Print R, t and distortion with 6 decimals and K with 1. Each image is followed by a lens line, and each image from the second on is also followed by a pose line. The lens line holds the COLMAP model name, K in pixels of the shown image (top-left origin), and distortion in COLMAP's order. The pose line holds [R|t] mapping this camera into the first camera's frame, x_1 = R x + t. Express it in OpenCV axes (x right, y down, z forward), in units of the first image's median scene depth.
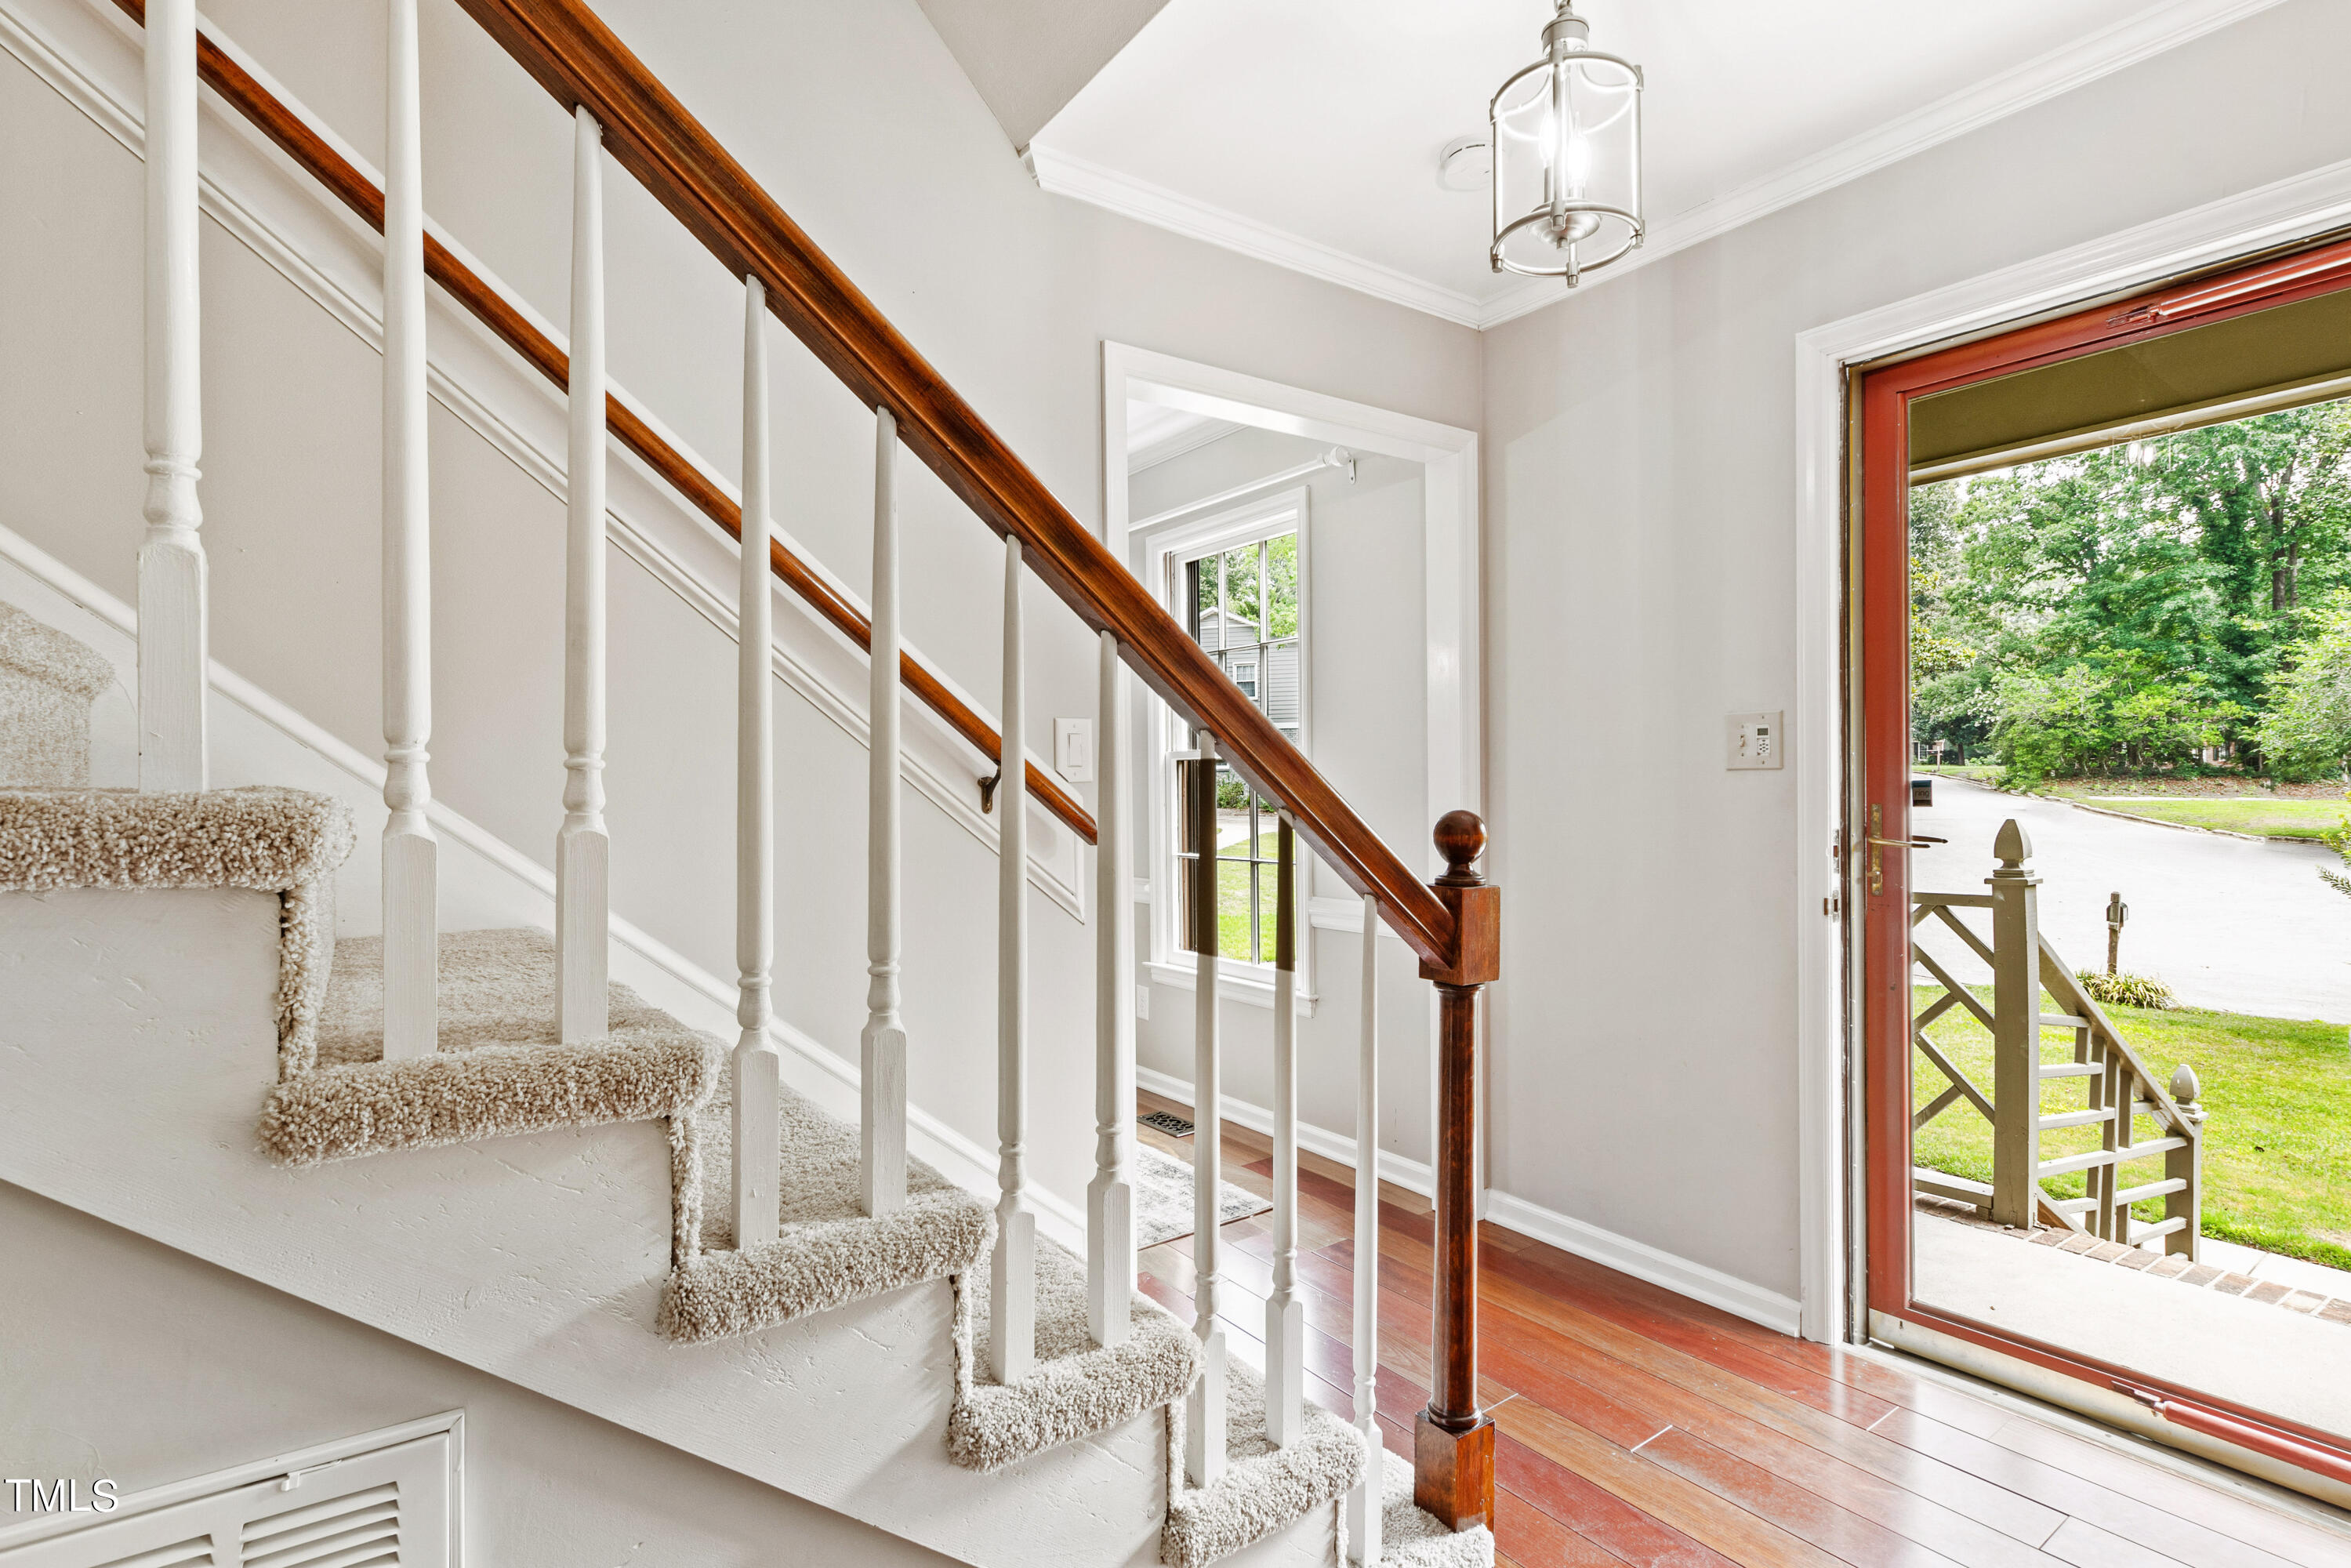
lens RADIAL K [[1051.2, 0, 1175.5], [0, 1051.2, 784.0], [0, 0, 1]] dist [0.001114, -0.000402]
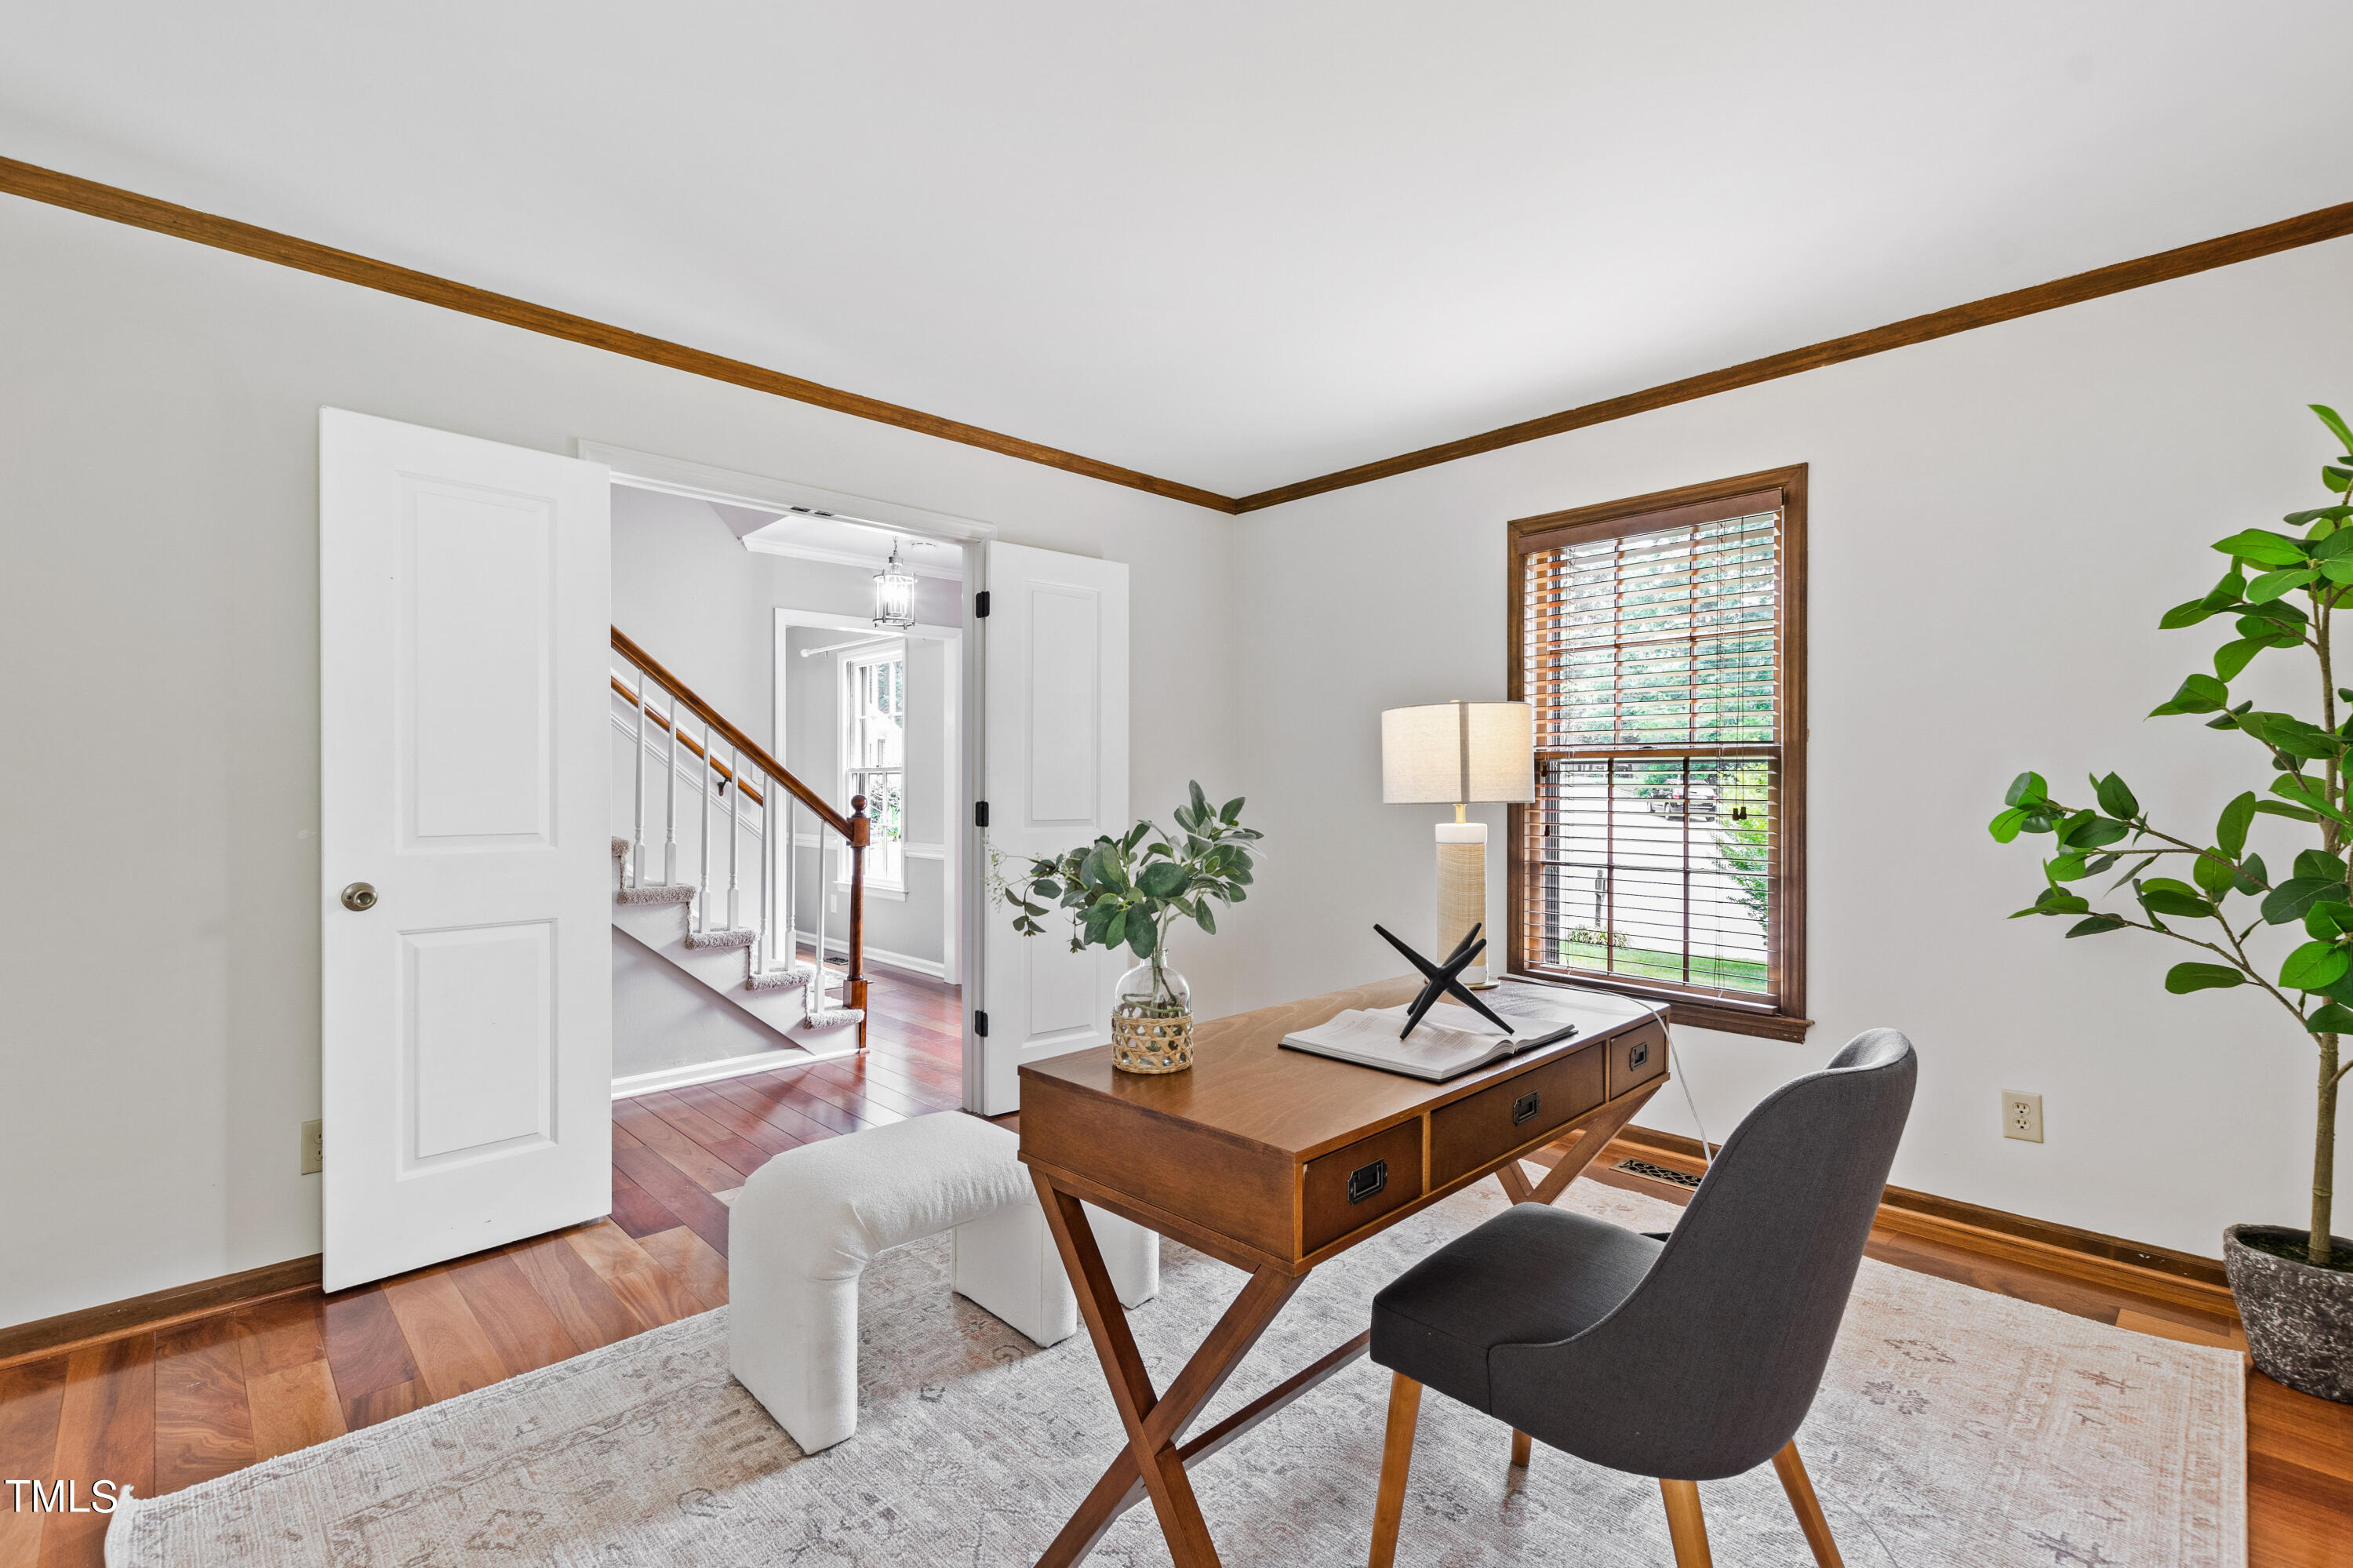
lens RADIAL K [[1052.1, 0, 1176.5], [0, 1052.1, 784.0], [0, 0, 1]] dist [0.001114, -0.000402]
pose [[0.989159, 0.014199, 0.146158, 0.773395], [-0.013815, 0.999898, -0.003643, -0.010416], [-0.146194, 0.001584, 0.989255, -2.425311]]
